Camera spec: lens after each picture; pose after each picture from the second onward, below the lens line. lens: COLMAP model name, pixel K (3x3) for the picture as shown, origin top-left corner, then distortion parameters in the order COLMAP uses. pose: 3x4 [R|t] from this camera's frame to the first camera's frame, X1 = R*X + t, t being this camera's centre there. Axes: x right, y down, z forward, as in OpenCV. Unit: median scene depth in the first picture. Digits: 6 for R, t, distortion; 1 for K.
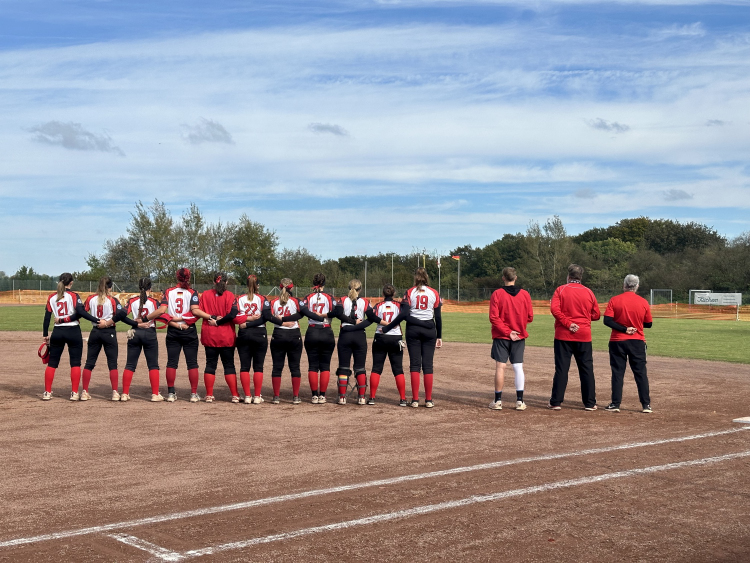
lens RADIAL K [[1048.6, 0, 375.0], [0, 1048.6, 281.5], [0, 0, 1]] dist [0.193295, -0.046620]
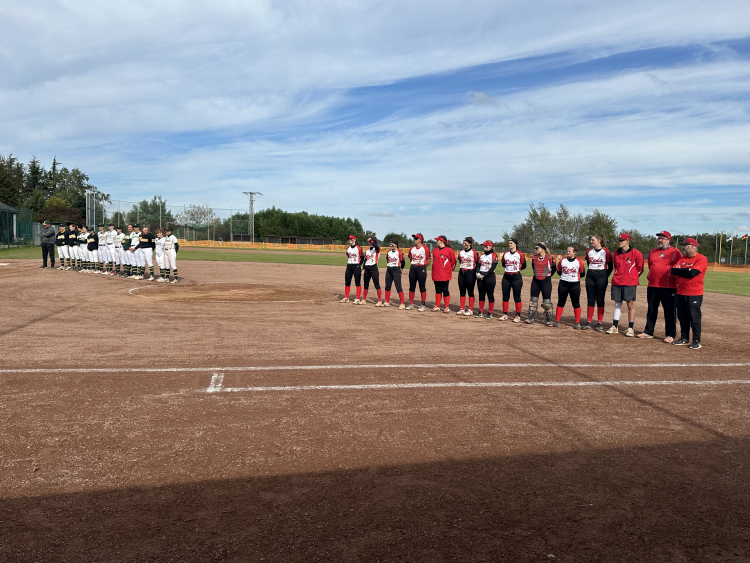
lens RADIAL K [[572.8, 0, 375.0], [0, 572.8, 281.5], [0, 0, 1]] dist [0.053803, -0.007755]
pose [[0.825887, 0.056622, -0.560986, 0.113427], [-0.023746, 0.997555, 0.065727, -0.000580], [0.563336, -0.040962, 0.825212, 0.035596]]
